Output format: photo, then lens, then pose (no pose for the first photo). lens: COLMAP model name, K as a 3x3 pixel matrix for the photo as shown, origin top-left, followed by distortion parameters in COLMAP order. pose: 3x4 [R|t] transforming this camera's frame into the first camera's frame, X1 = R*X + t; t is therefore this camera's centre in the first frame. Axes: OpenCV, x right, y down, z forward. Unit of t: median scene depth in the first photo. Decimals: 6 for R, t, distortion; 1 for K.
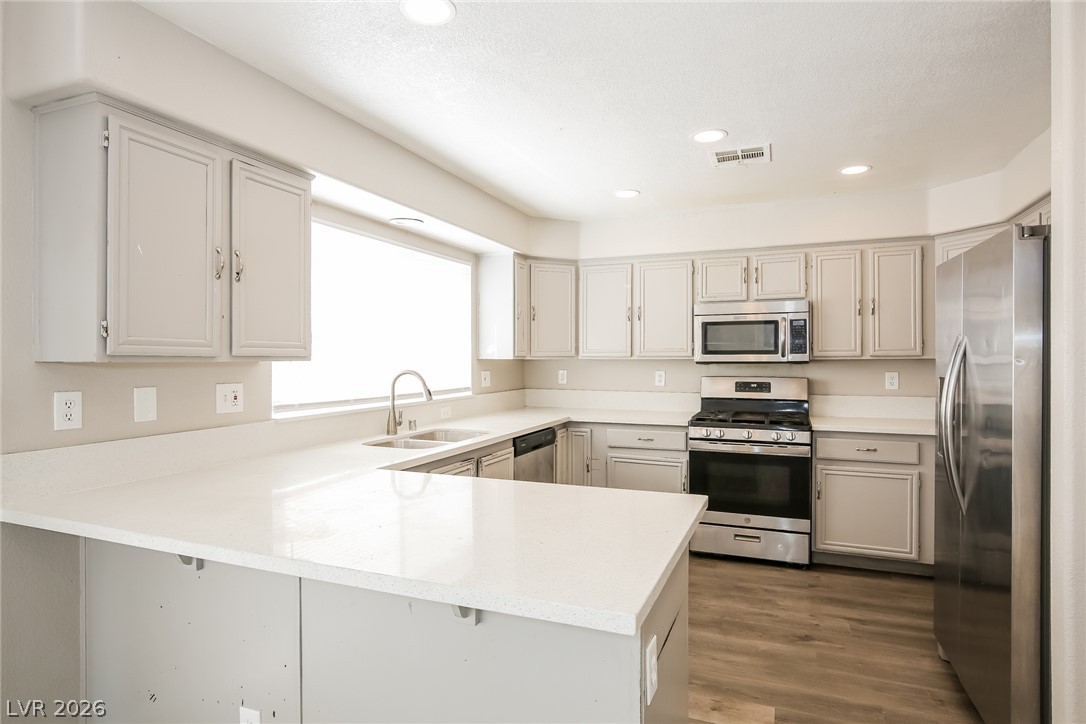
lens RADIAL K [[615.6, 0, 546.6], [0, 615.6, 361.0], [0, 0, 1]] dist [-0.001829, -0.000072]
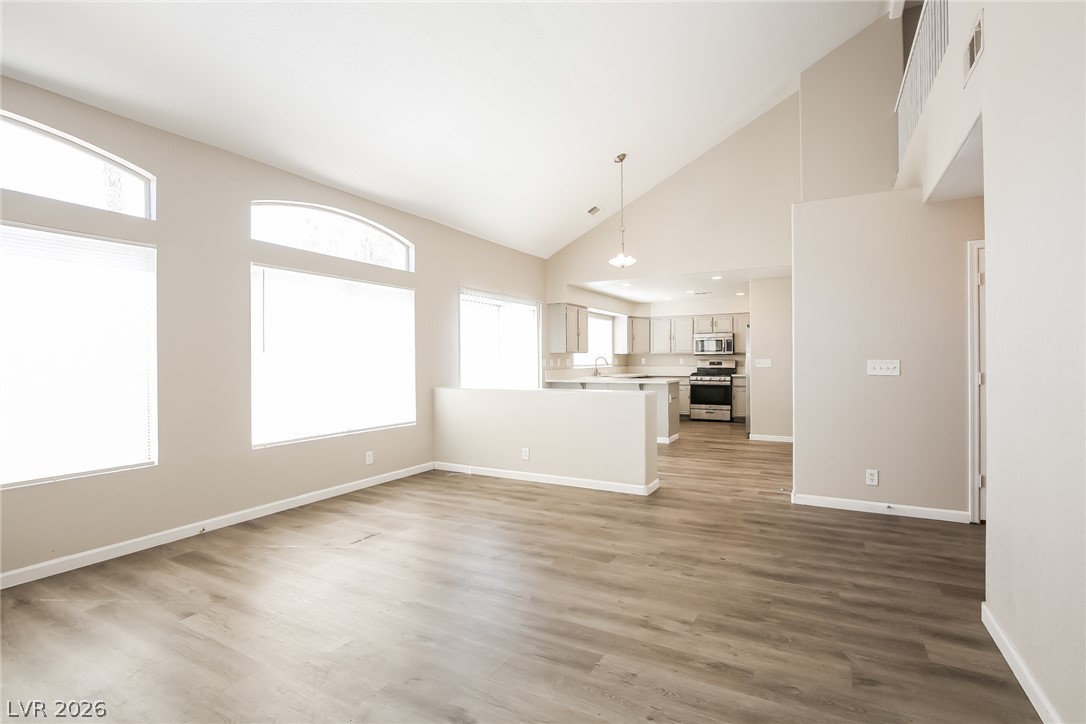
lens RADIAL K [[518.5, 0, 535.7], [0, 518.5, 354.2], [0, 0, 1]] dist [0.001189, 0.000362]
pose [[0.991868, -0.004176, -0.127205, -0.175802], [0.002449, 0.999903, -0.013733, 0.031264], [0.127250, 0.013310, 0.991781, -1.459177]]
